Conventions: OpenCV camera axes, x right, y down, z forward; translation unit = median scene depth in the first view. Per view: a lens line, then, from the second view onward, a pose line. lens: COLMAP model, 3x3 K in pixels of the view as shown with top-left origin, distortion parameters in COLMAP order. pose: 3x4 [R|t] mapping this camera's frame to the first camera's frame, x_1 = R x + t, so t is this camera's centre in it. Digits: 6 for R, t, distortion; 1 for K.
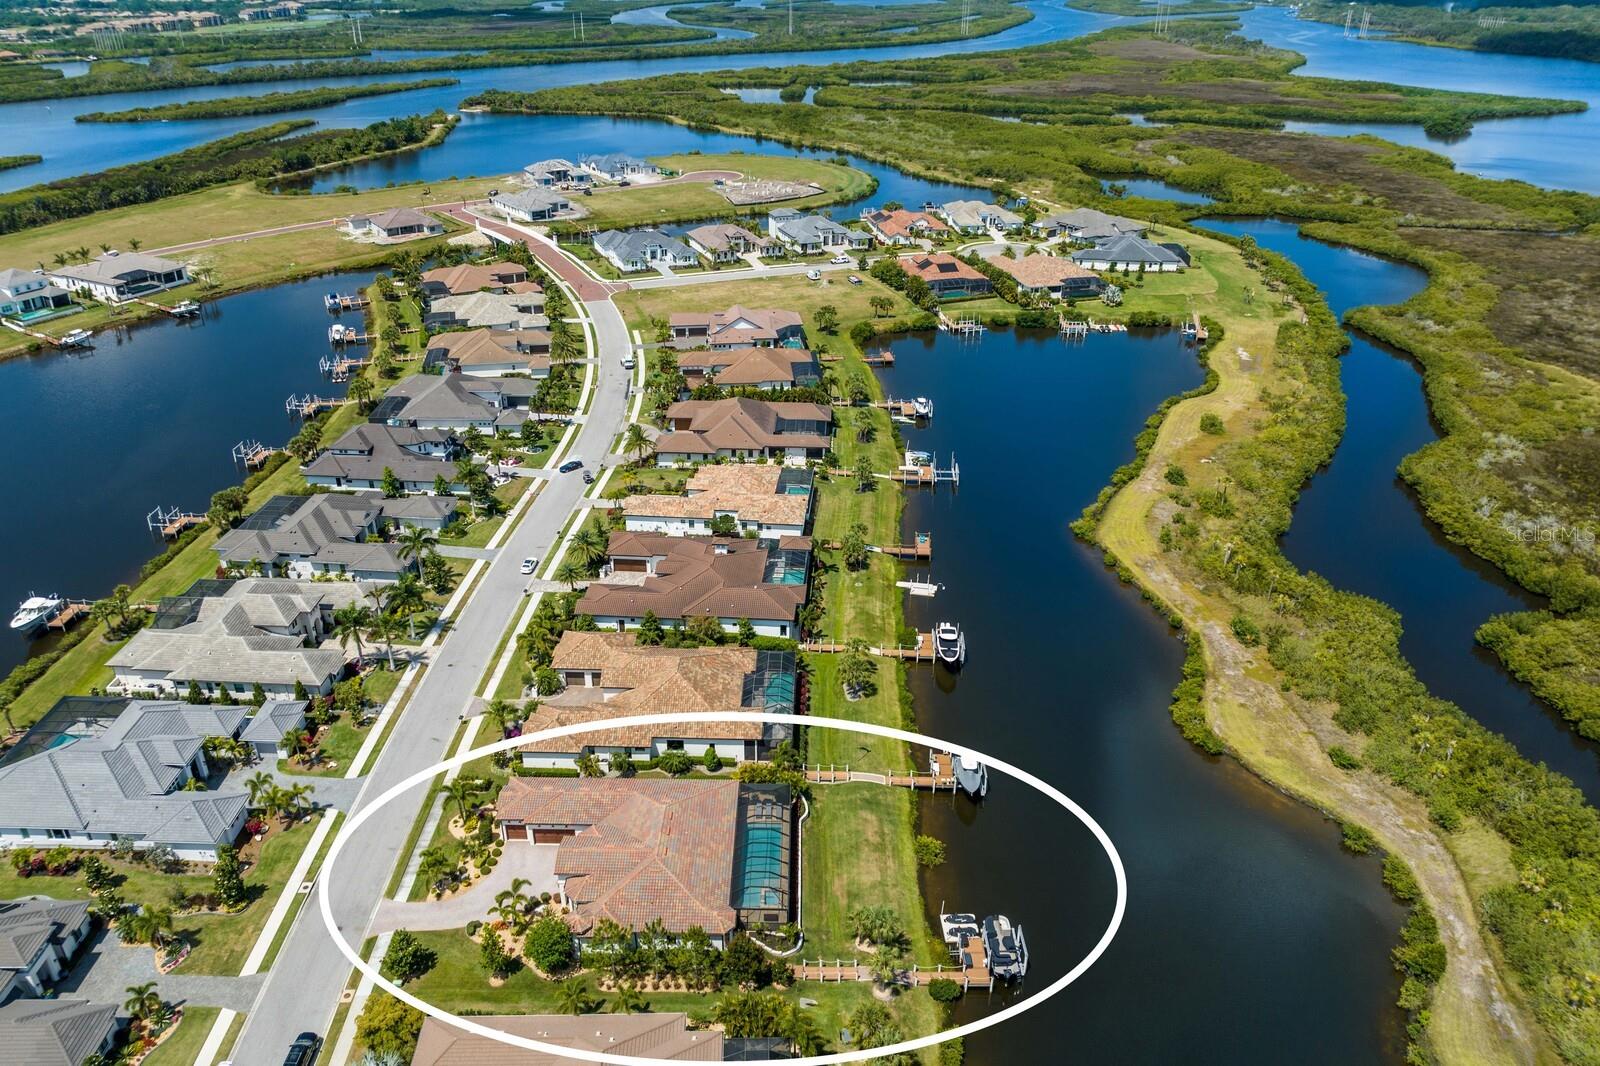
lens RADIAL K [[1134.7, 0, 782.8], [0, 1134.7, 497.2], [0, 0, 1]] dist [-0.047372, 0.010625]
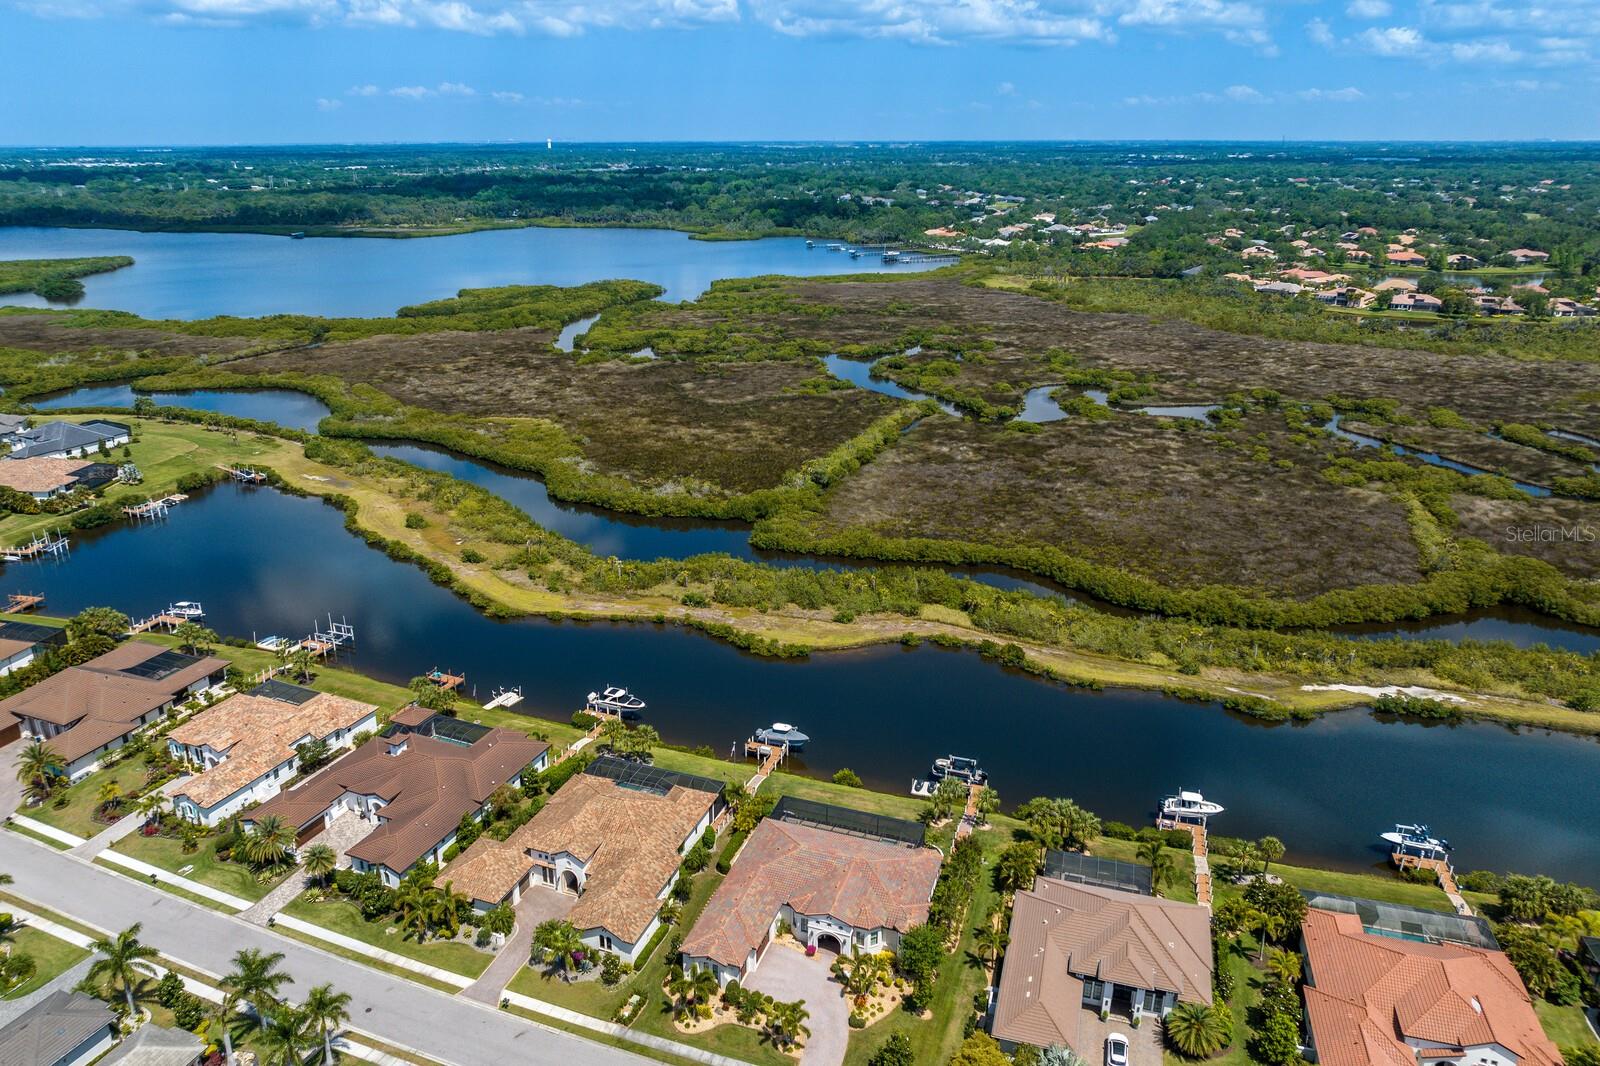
lens RADIAL K [[1094.9, 0, 749.6], [0, 1094.9, 561.0], [0, 0, 1]] dist [-0.001970, -0.000753]
pose [[0.344035, -0.337881, 0.876057, -0.349073], [0.411982, 0.892724, 0.182520, -0.067742], [-0.843748, 0.298126, 0.446330, 0.182240]]
